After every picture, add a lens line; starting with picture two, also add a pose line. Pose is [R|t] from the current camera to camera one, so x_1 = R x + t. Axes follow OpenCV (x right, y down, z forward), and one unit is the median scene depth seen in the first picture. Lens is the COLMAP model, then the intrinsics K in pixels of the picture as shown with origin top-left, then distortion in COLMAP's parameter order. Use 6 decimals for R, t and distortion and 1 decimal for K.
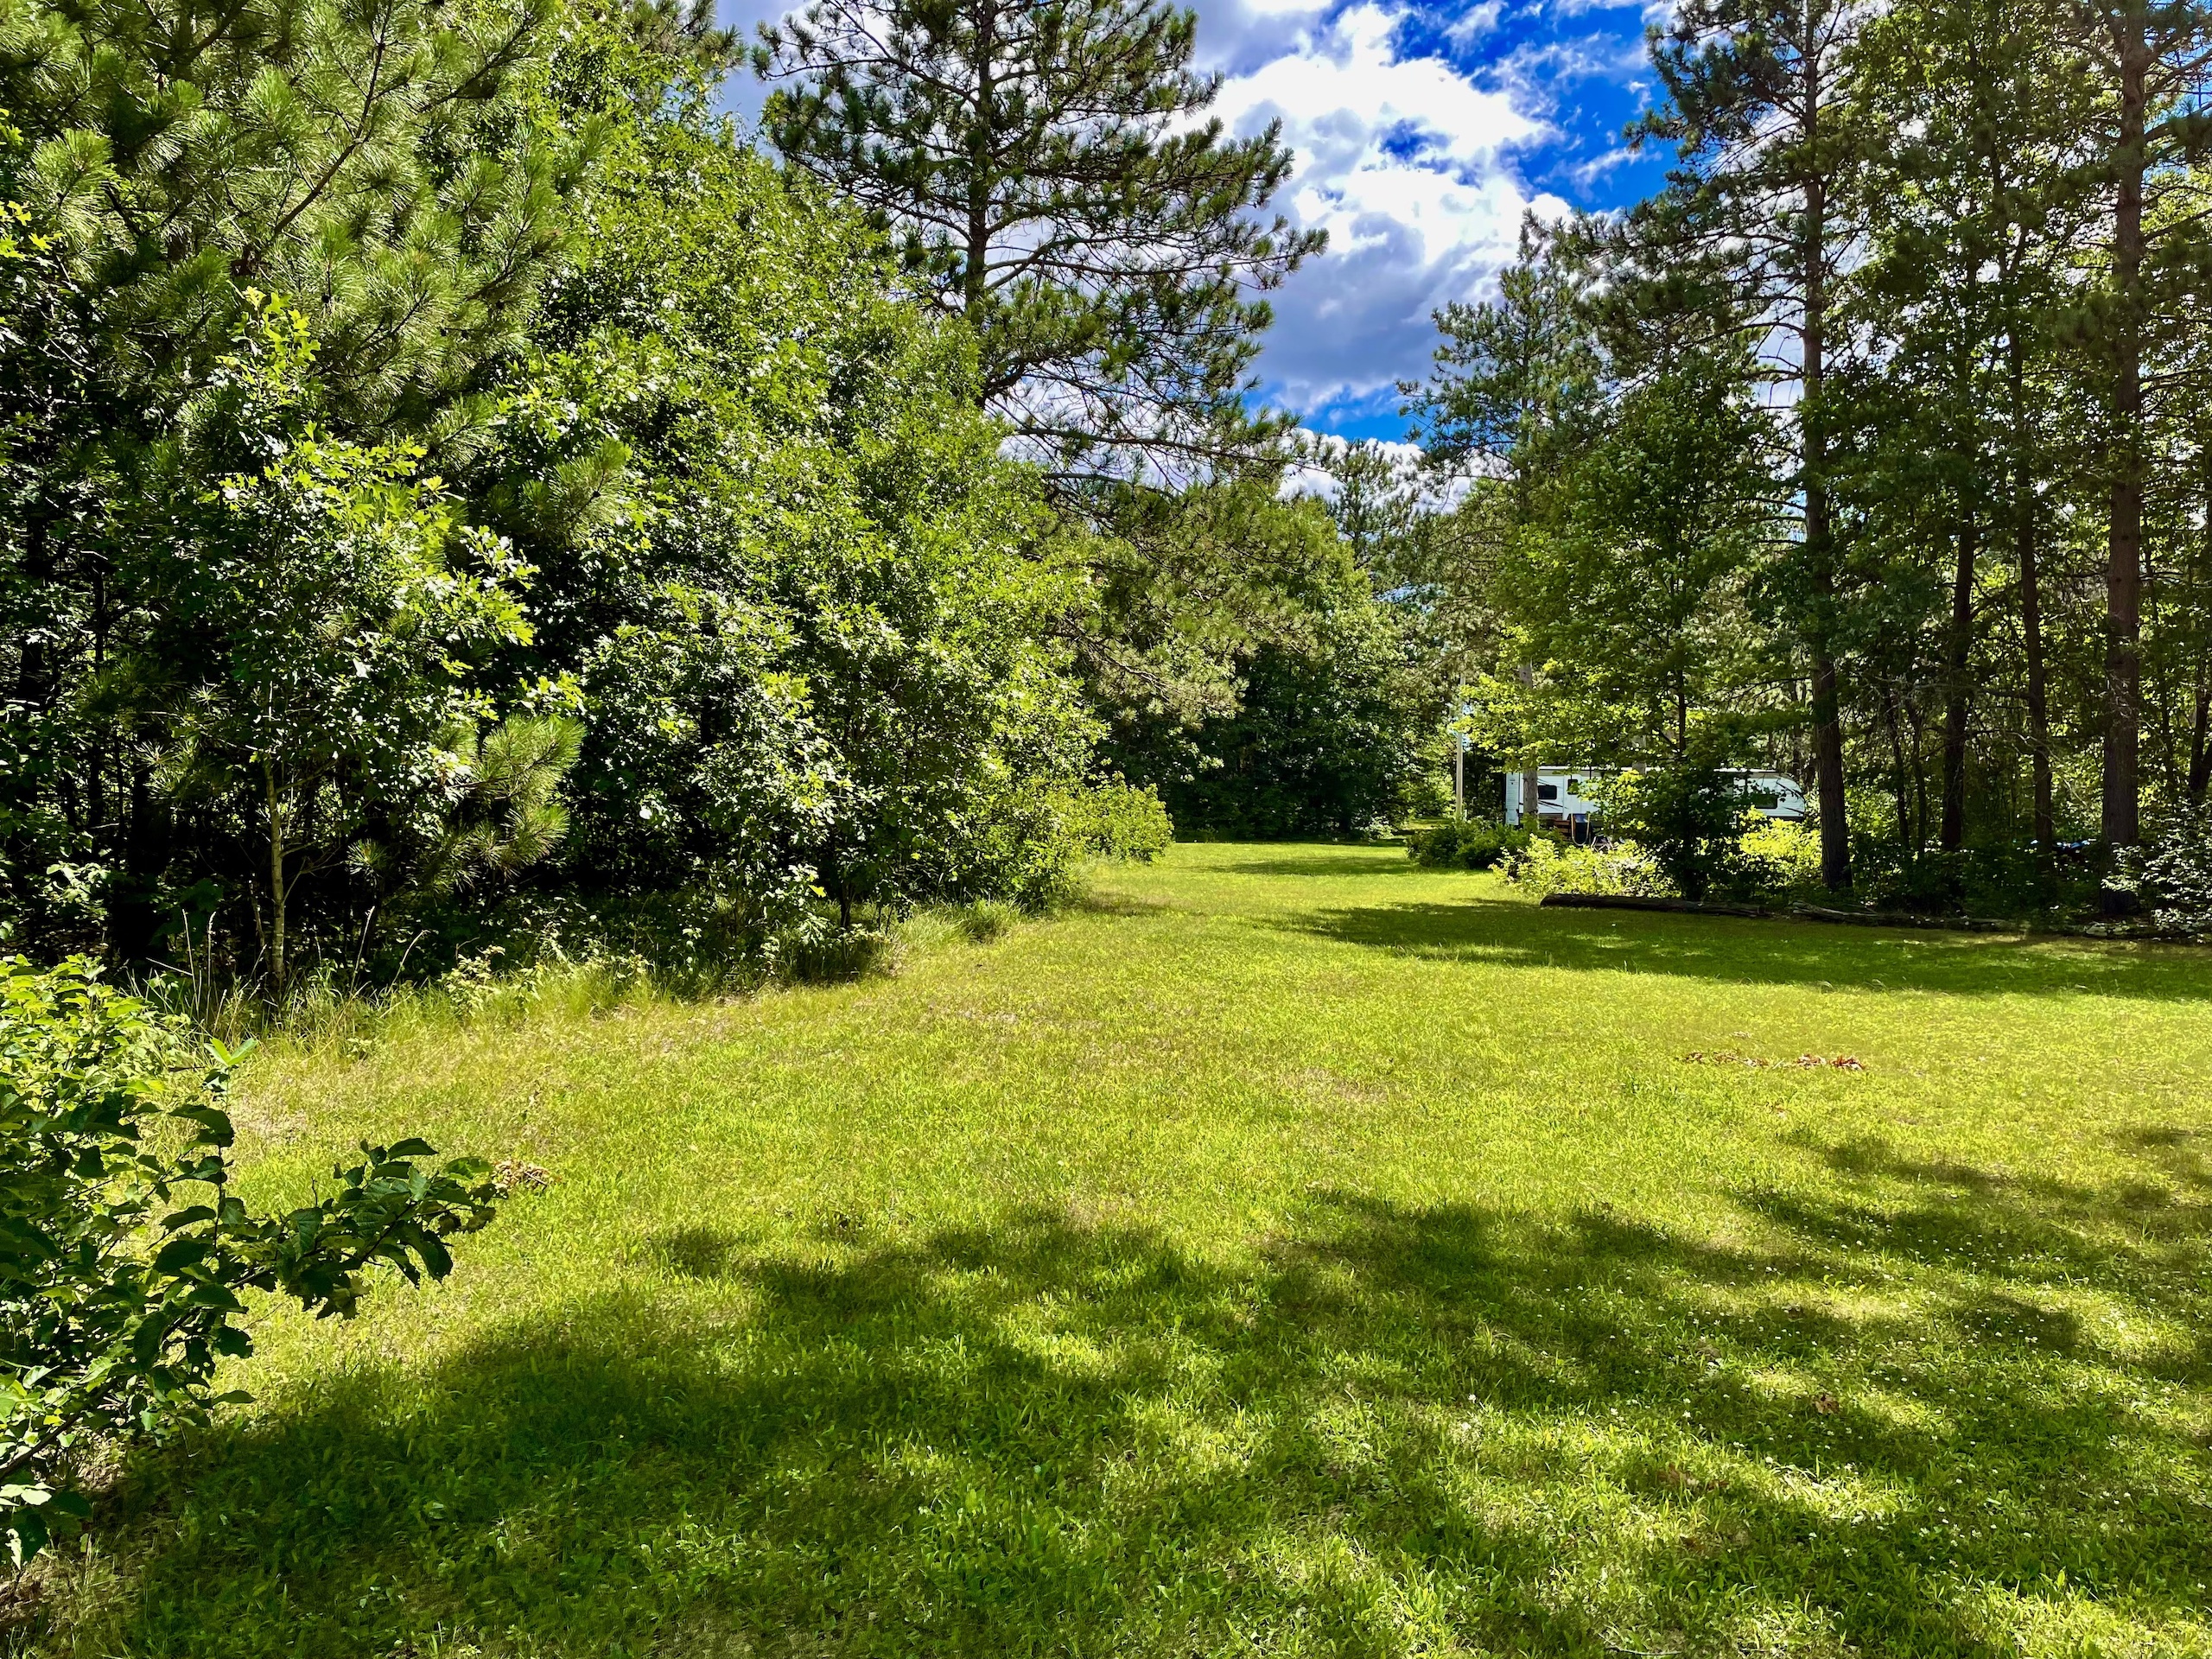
lens RADIAL K [[1721.5, 0, 1099.0], [0, 1721.5, 813.0], [0, 0, 1]] dist [0.099304, -0.100527]
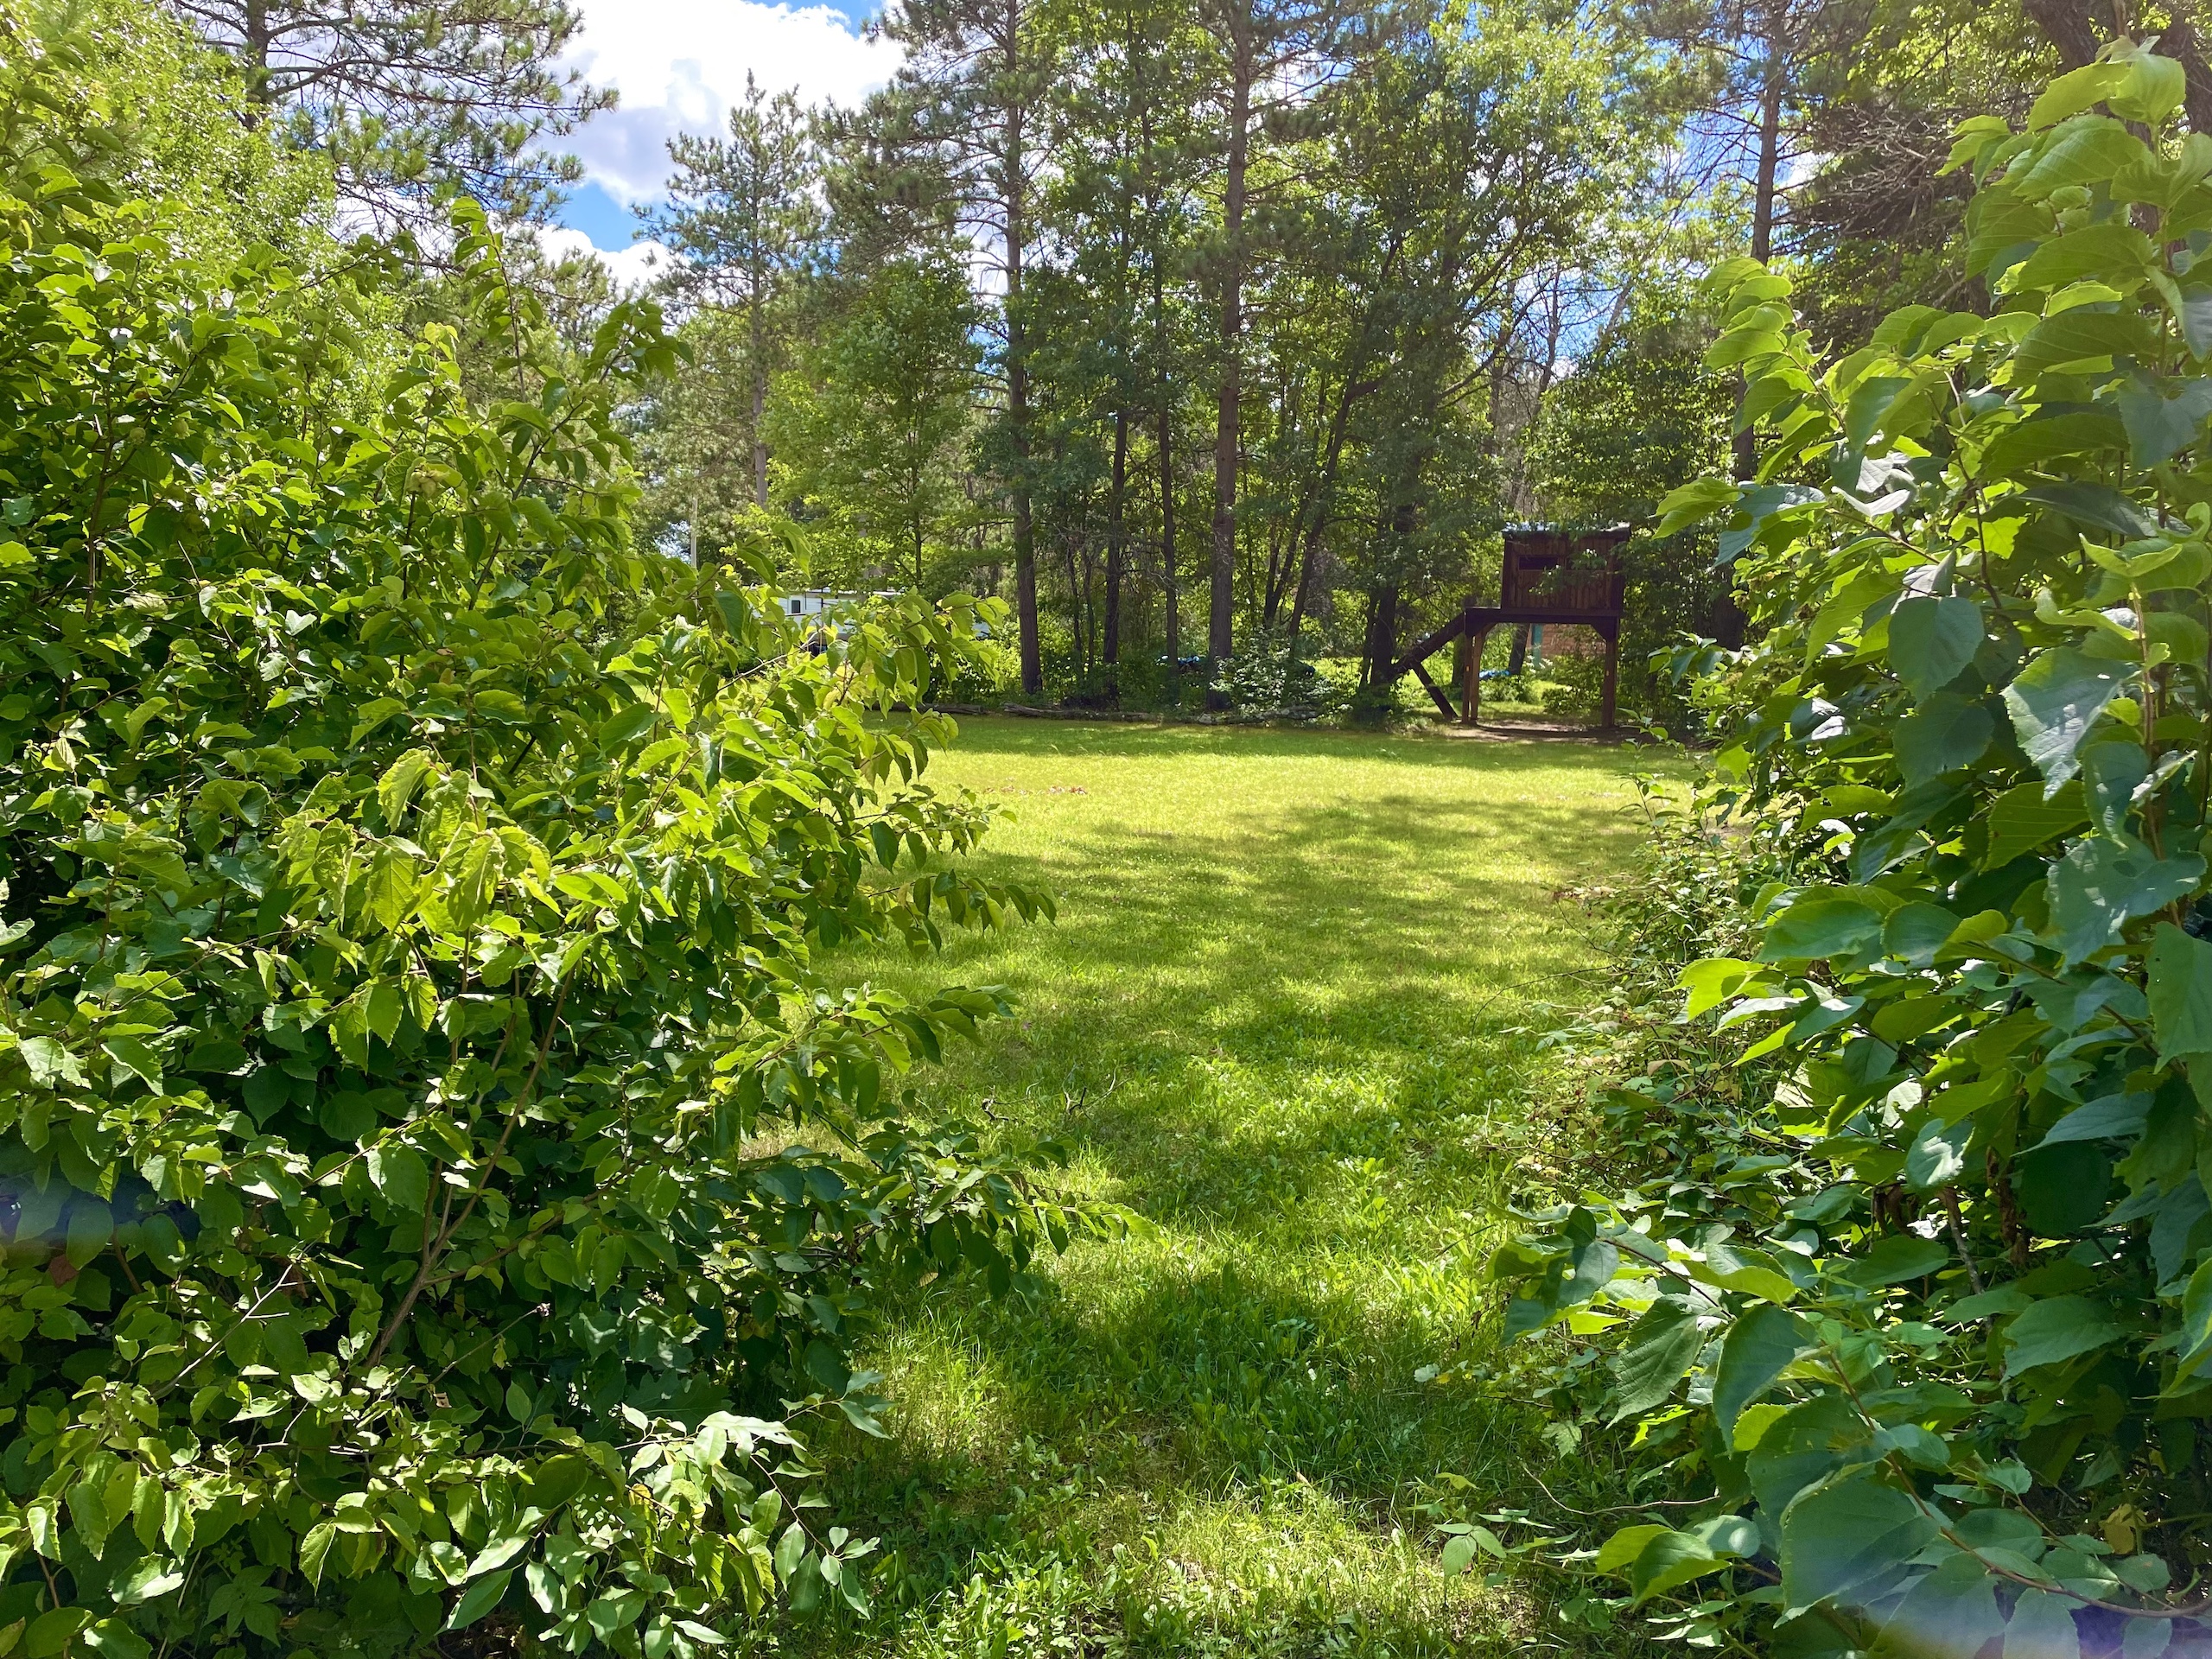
lens RADIAL K [[1721.5, 0, 1099.0], [0, 1721.5, 813.0], [0, 0, 1]] dist [0.099304, -0.100527]
pose [[0.896534, -0.032609, 0.441774, -0.086362], [-0.013807, 0.994745, 0.101446, 0.002590], [-0.442760, -0.097049, 0.891372, -0.141511]]
